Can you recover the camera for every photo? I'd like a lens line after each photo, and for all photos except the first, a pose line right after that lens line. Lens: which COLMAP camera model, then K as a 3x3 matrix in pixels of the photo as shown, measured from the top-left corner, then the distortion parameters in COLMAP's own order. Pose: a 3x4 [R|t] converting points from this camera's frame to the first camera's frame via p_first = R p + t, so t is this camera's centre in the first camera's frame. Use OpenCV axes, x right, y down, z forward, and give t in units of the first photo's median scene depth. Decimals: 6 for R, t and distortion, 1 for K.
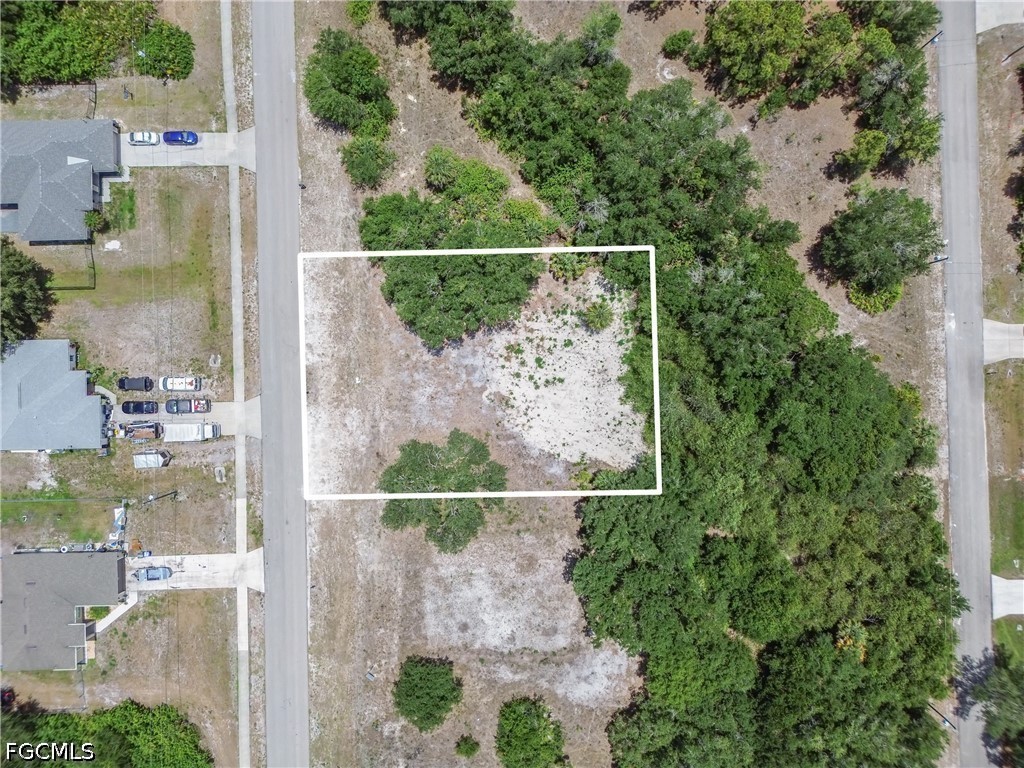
lens RADIAL K [[720.6, 0, 512.0], [0, 720.6, 384.0], [0, 0, 1]] dist [0.064178, -0.065721]
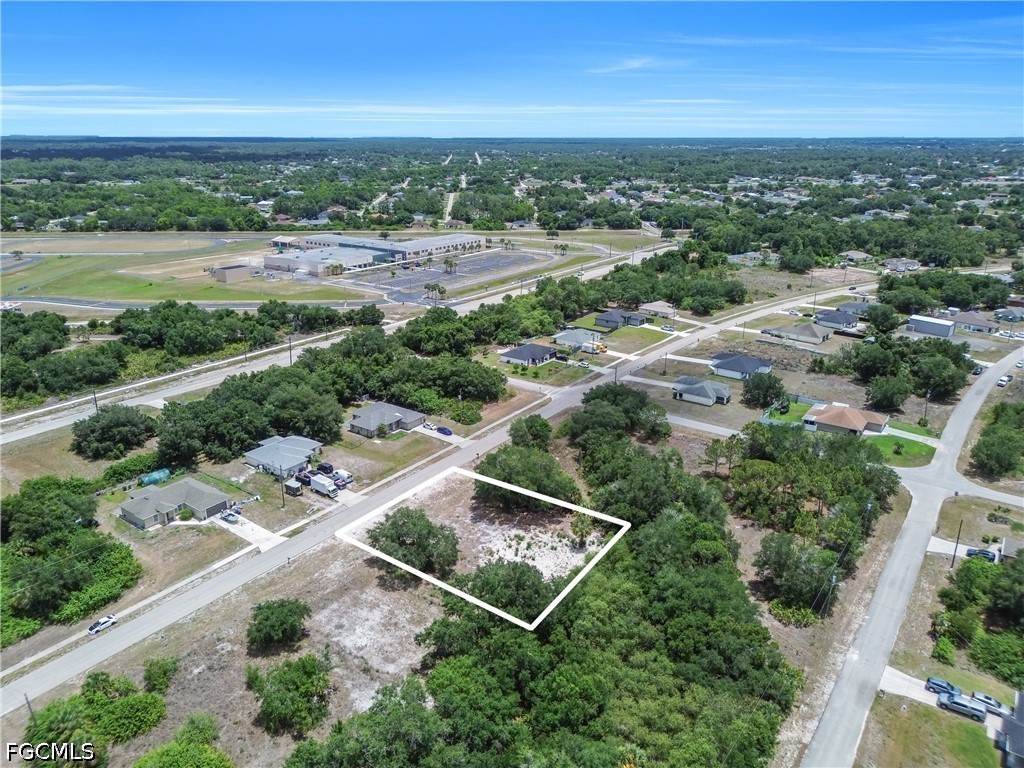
lens RADIAL K [[720.6, 0, 512.0], [0, 720.6, 384.0], [0, 0, 1]] dist [0.064178, -0.065721]
pose [[0.797637, 0.206893, -0.566542, 0.722504], [-0.603109, 0.264522, -0.752521, 0.933641], [-0.005828, 0.941925, 0.335772, 0.251607]]
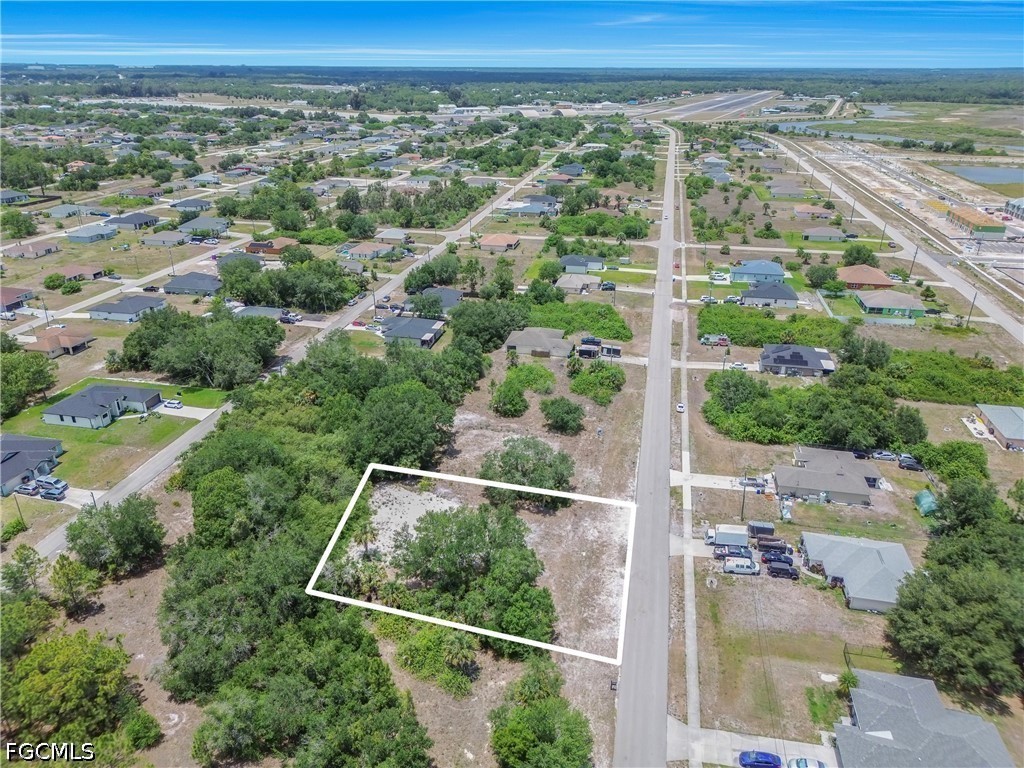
lens RADIAL K [[720.6, 0, 512.0], [0, 720.6, 384.0], [0, 0, 1]] dist [0.064178, -0.065721]
pose [[-0.974074, -0.087203, 0.208746, -0.319405], [0.226211, -0.386942, 0.893926, -0.953095], [0.002819, 0.917971, 0.396637, 0.299681]]
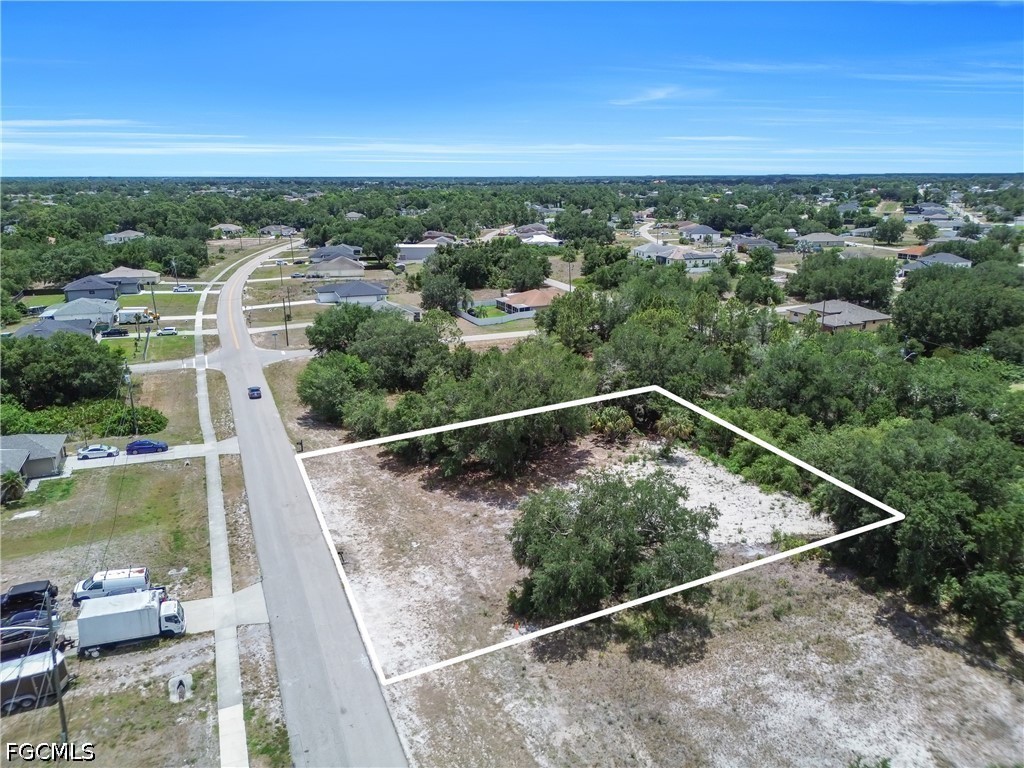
lens RADIAL K [[720.6, 0, 512.0], [0, 720.6, 384.0], [0, 0, 1]] dist [0.064178, -0.065721]
pose [[0.928830, -0.097359, 0.357486, -0.352918], [0.370439, 0.262373, -0.891031, 0.572087], [-0.007044, 0.960043, 0.279765, 0.680542]]
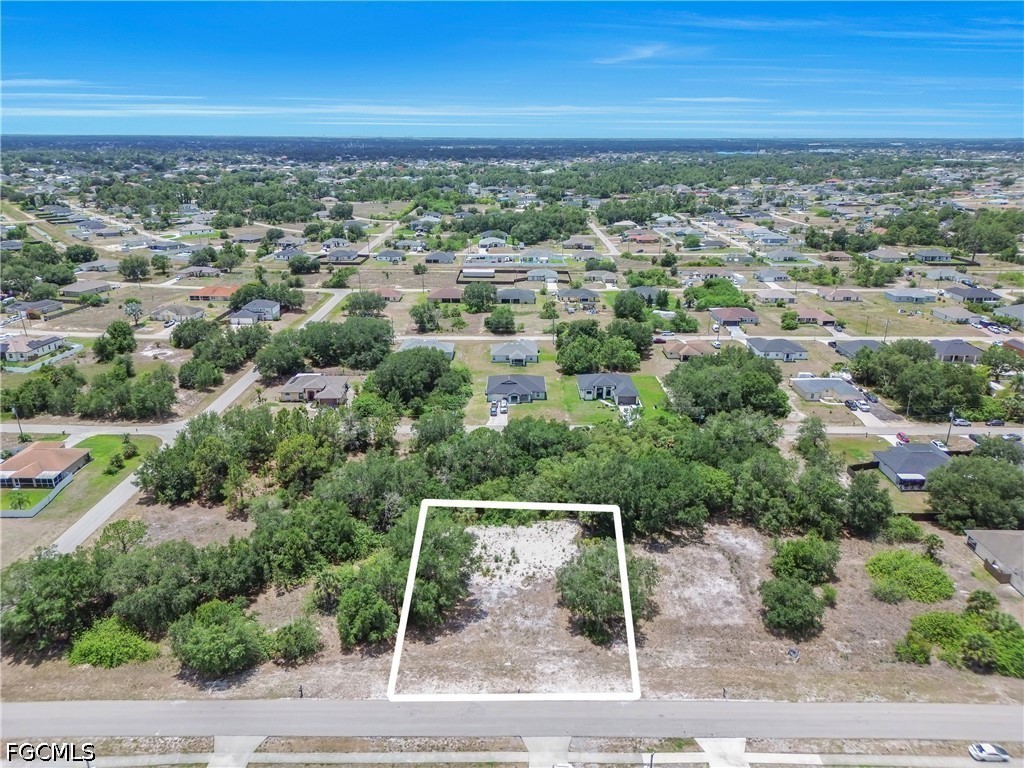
lens RADIAL K [[720.6, 0, 512.0], [0, 720.6, 384.0], [0, 0, 1]] dist [0.064178, -0.065721]
pose [[0.025245, -0.317243, 0.948008, -1.046360], [0.999636, 0.016992, -0.020933, 0.015385], [-0.009467, 0.948192, 0.317556, 0.315620]]
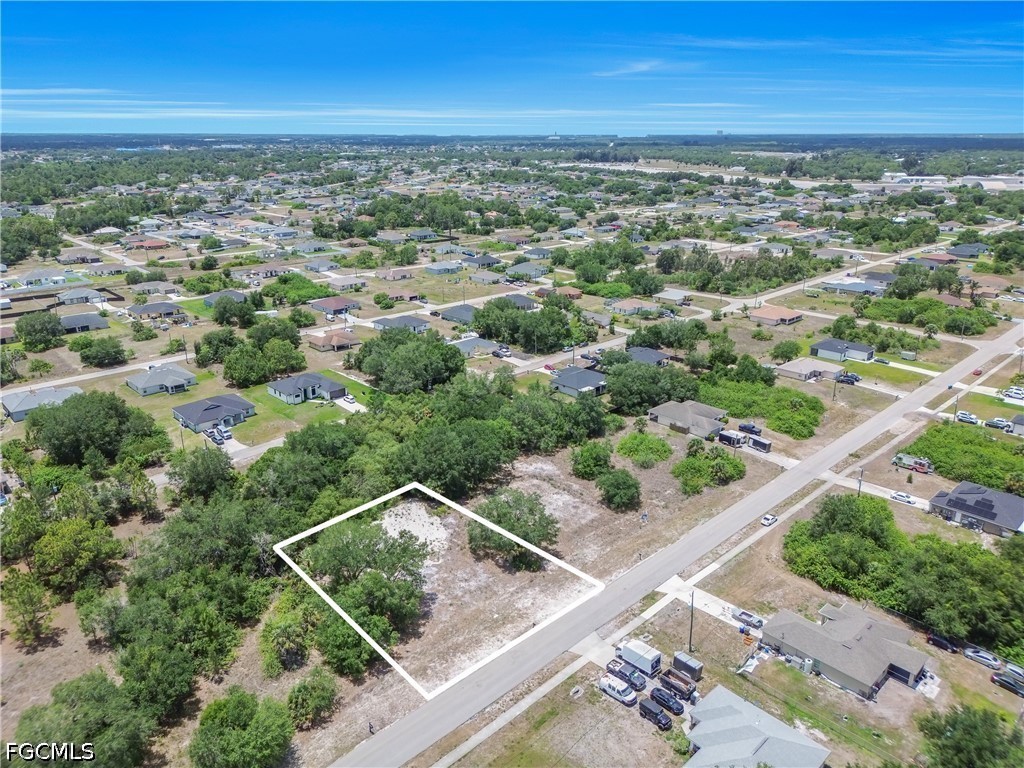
lens RADIAL K [[704.5, 0, 511.3], [0, 704.5, 419.2], [0, 0, 1]] dist [0.072846, -0.083520]
pose [[-0.672168, -0.270376, 0.689265, -0.902621], [0.740397, -0.247063, 0.625117, -0.596041], [0.001275, 0.930514, 0.366253, 0.320280]]
